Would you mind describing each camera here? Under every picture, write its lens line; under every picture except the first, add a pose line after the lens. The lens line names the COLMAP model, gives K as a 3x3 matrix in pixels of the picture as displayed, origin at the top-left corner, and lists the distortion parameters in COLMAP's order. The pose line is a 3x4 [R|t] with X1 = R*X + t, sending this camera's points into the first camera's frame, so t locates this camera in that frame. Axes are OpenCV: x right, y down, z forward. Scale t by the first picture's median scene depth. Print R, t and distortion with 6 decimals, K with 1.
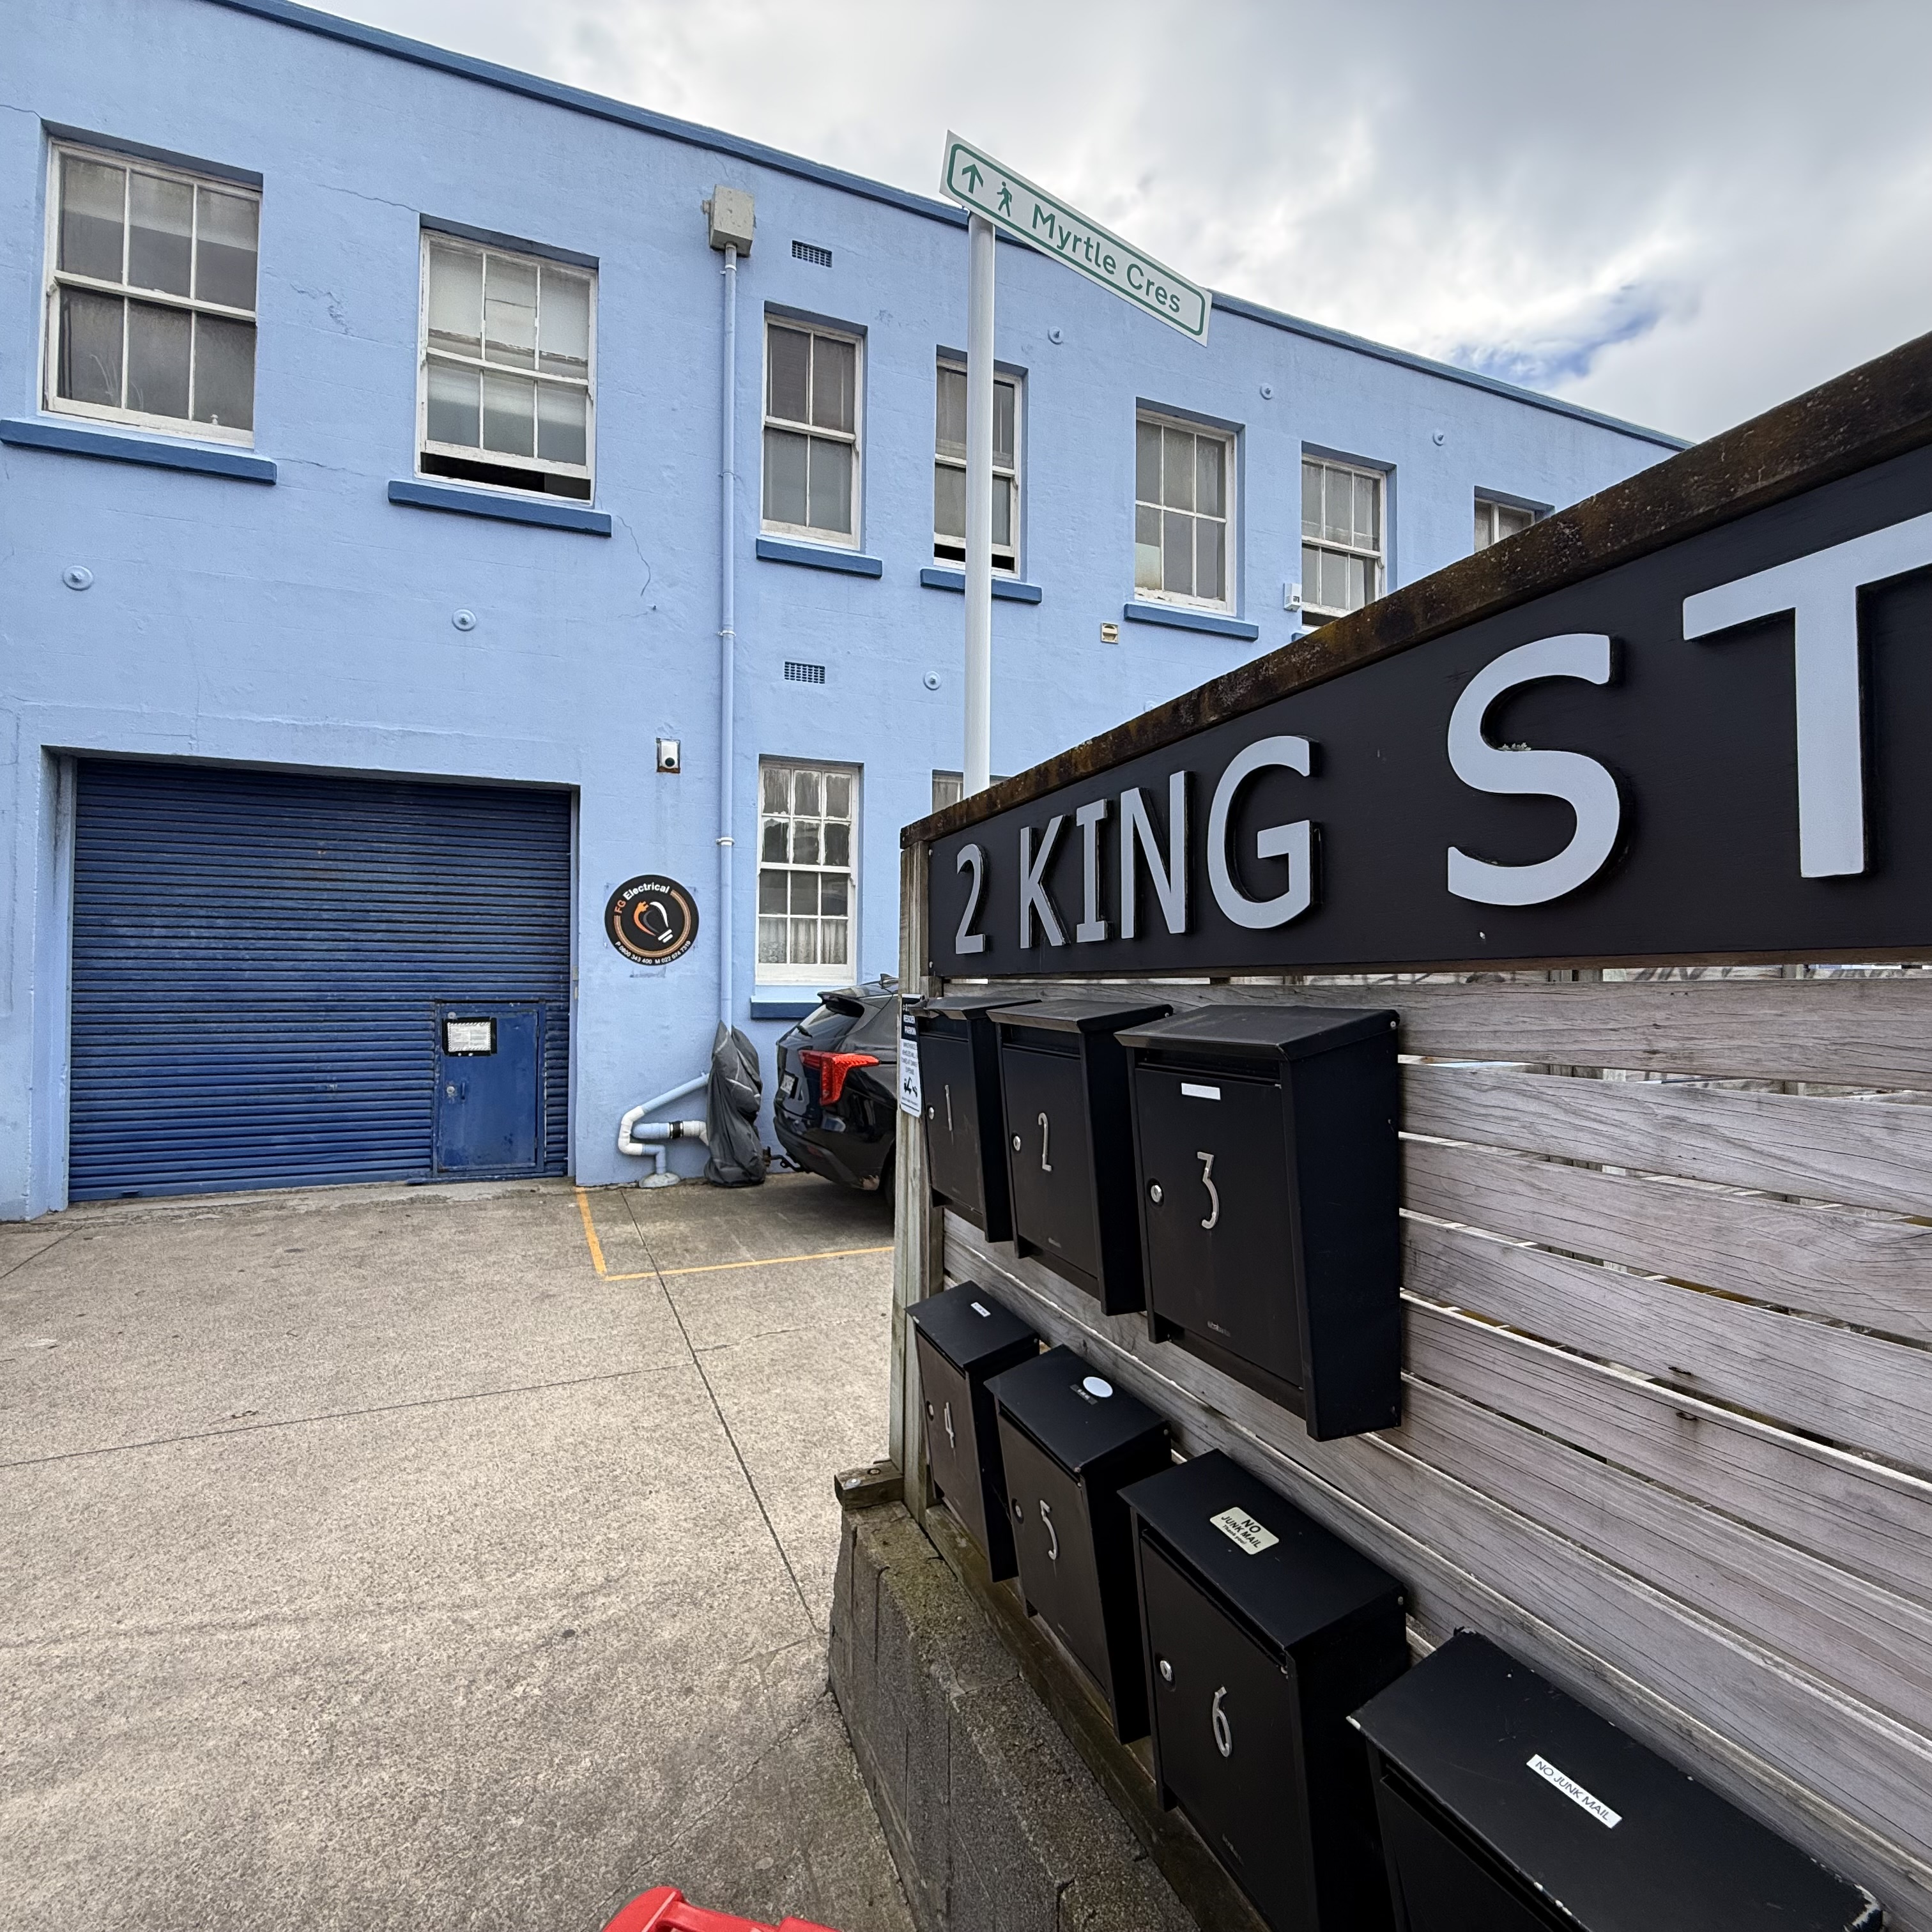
lens RADIAL K [[1019.5, 0, 951.2], [0, 1019.5, 969.5], [0, 0, 1]] dist [0.002804, -0.000614]
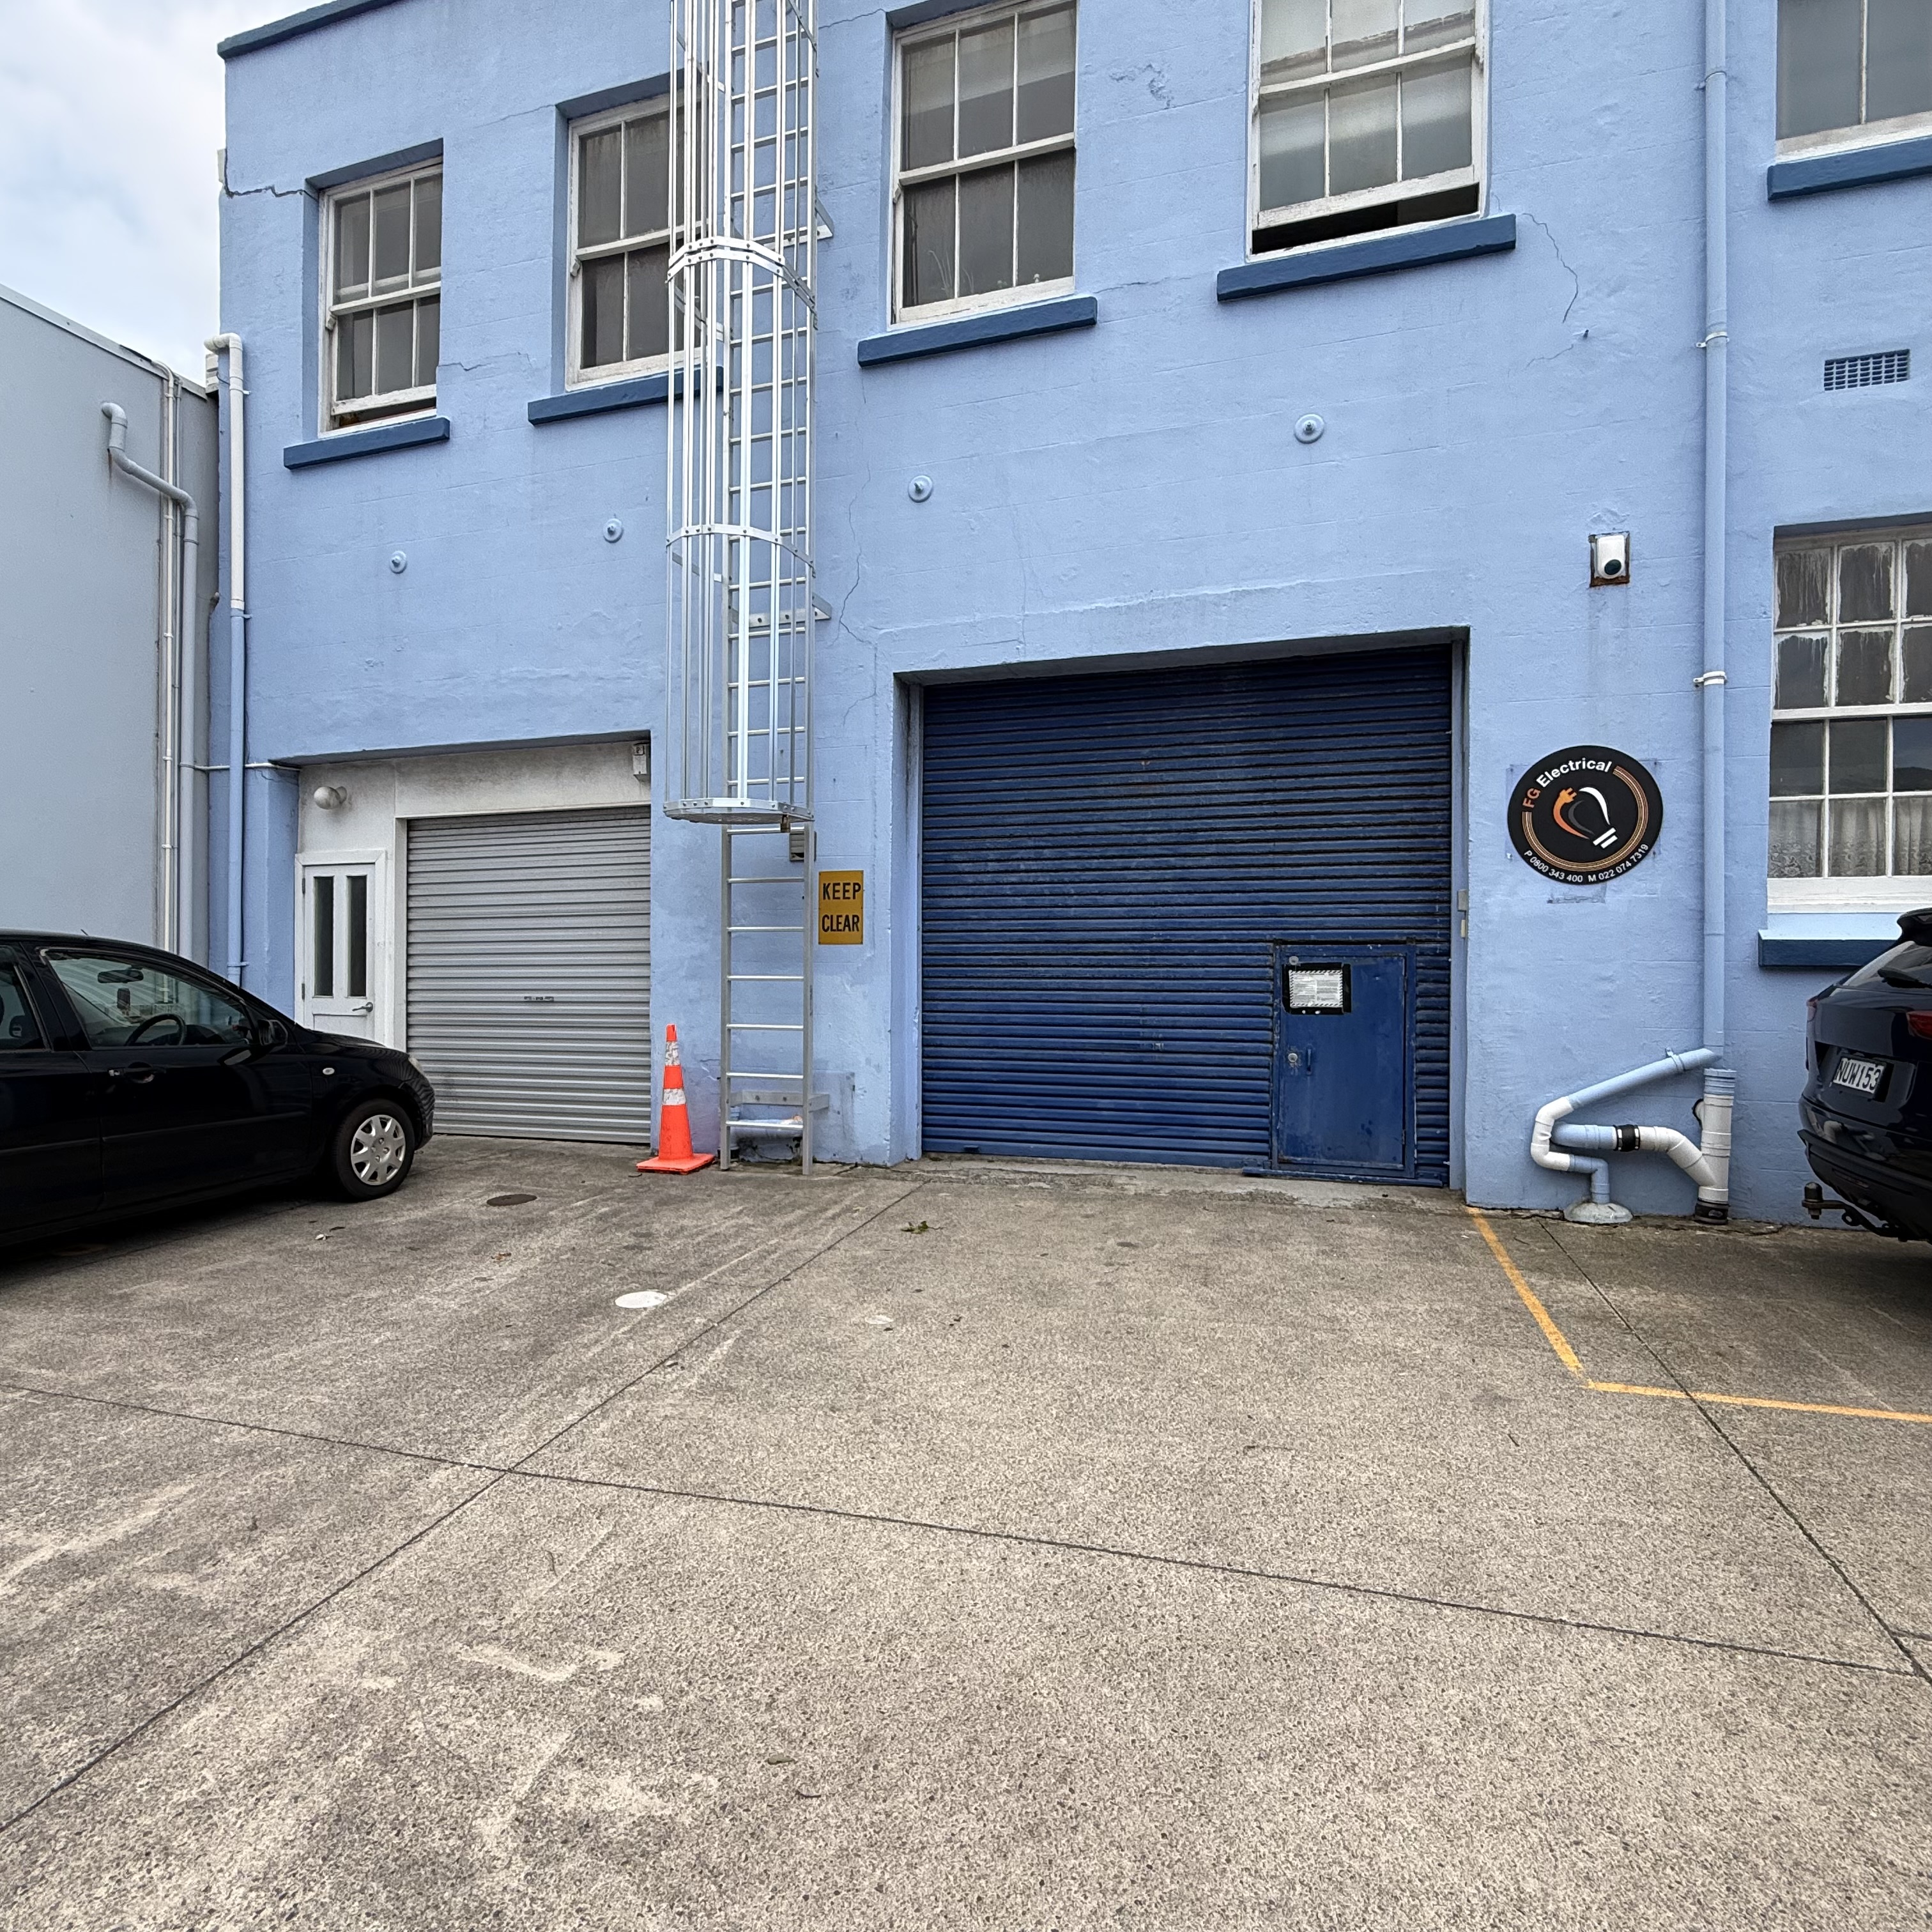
lens RADIAL K [[1117.2, 0, 966.0], [0, 1117.2, 966.0], [0, 0, 1]] dist [-0.002029, 0.000131]
pose [[0.768339, 0.000170, -0.640043, -0.148954], [0.010816, 0.999854, 0.013249, 0.037255], [0.639951, -0.017102, 0.768225, 0.207705]]
